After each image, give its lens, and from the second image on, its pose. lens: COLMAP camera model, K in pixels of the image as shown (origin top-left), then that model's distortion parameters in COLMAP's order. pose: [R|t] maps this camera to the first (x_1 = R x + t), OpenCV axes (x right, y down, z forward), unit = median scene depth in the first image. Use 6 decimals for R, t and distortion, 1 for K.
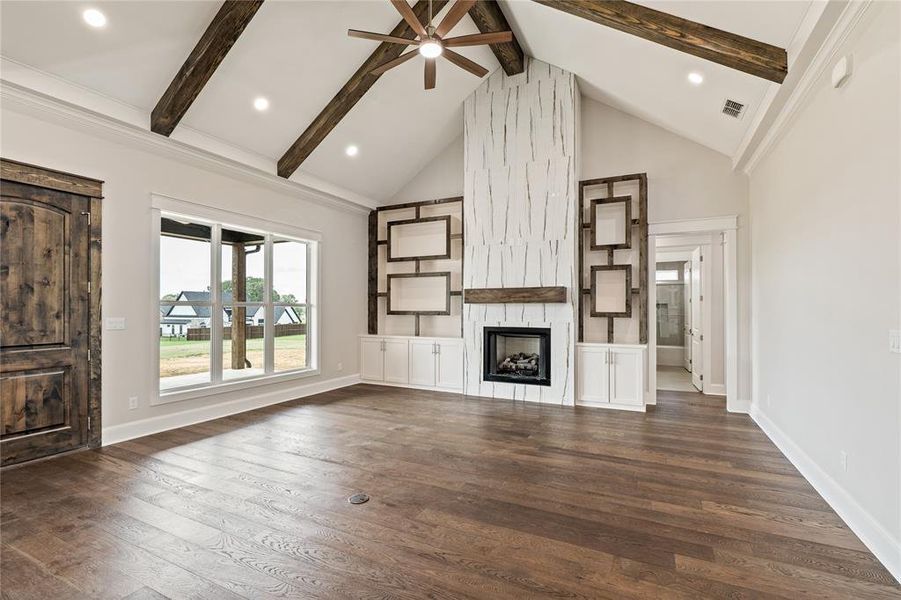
lens RADIAL K [[412.9, 0, 447.4], [0, 412.9, 308.7], [0, 0, 1]] dist [-0.003867, 0.000192]
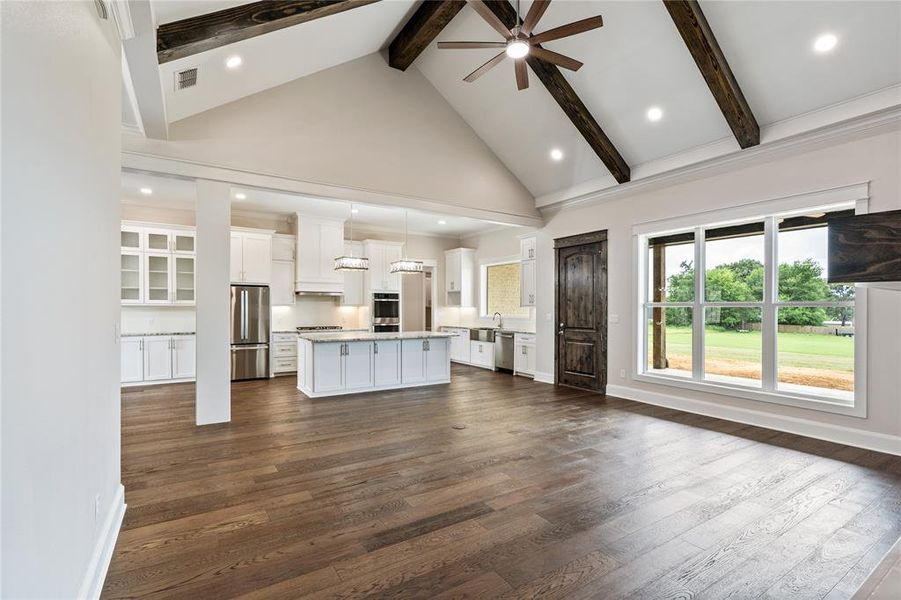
lens RADIAL K [[412.9, 0, 447.4], [0, 412.9, 308.7], [0, 0, 1]] dist [-0.003867, 0.000192]
pose [[-0.517241, -0.001580, -0.855838, 0.908273], [-0.007139, 0.999971, 0.002468, -0.000923], [0.855810, 0.007386, -0.517238, 1.374908]]
